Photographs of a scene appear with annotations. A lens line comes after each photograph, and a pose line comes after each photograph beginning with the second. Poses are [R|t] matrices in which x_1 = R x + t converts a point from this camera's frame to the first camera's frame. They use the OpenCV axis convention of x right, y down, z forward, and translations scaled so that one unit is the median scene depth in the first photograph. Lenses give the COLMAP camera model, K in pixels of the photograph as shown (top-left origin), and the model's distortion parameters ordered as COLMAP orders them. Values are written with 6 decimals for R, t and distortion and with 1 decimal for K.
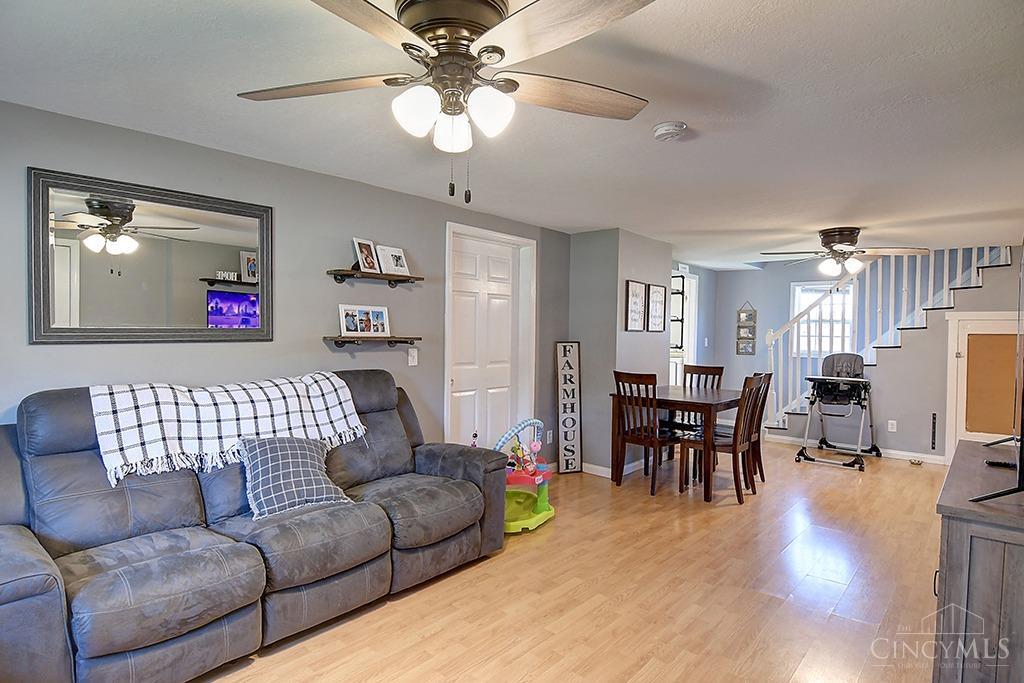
lens RADIAL K [[537.8, 0, 515.3], [0, 537.8, 341.7], [0, 0, 1]] dist [0.001084, -0.000923]
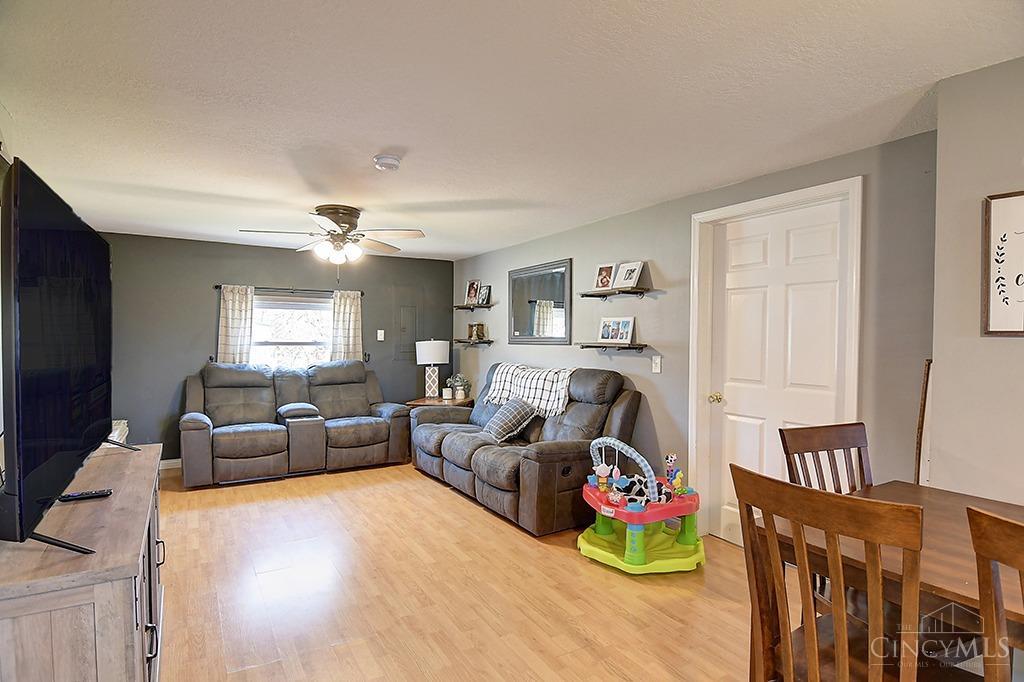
lens RADIAL K [[537.8, 0, 515.3], [0, 537.8, 341.2], [0, 0, 1]] dist [0.001084, -0.000923]
pose [[-0.289663, -0.003907, -0.957121, 0.922632], [-0.026832, 0.999632, 0.004040, -0.012349], [0.956753, 0.026852, -0.289661, 1.126278]]
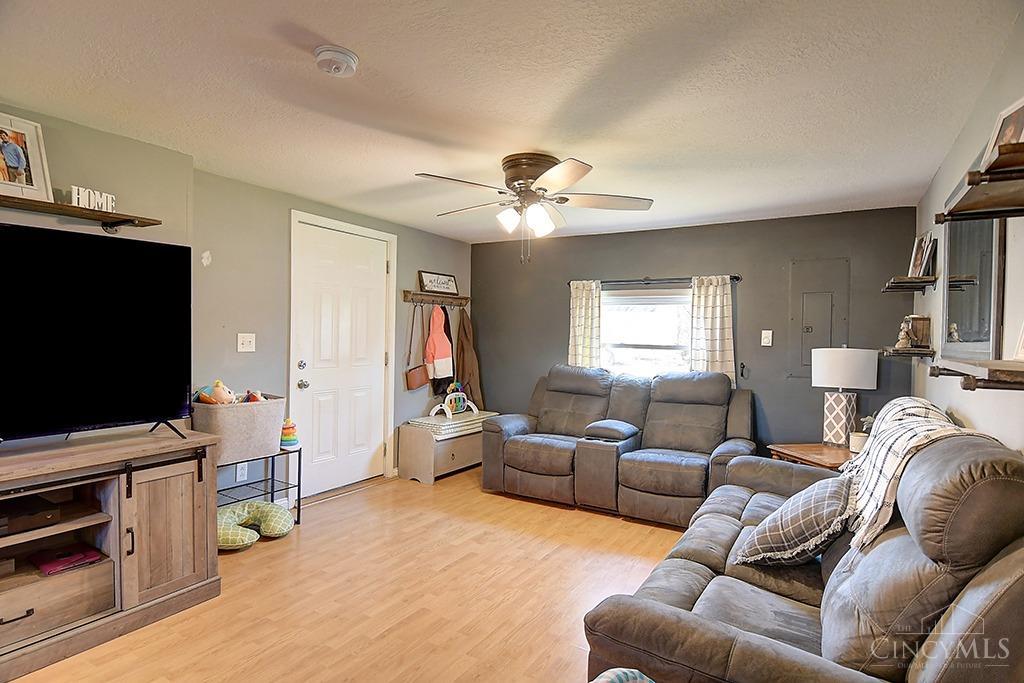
lens RADIAL K [[537.8, 0, 515.3], [0, 537.8, 341.7], [0, 0, 1]] dist [0.001084, -0.000923]
pose [[-0.982297, -0.026768, -0.185409, 0.111204], [-0.032574, 0.999067, 0.028341, -0.020532], [0.184477, 0.033878, -0.982253, 1.254550]]
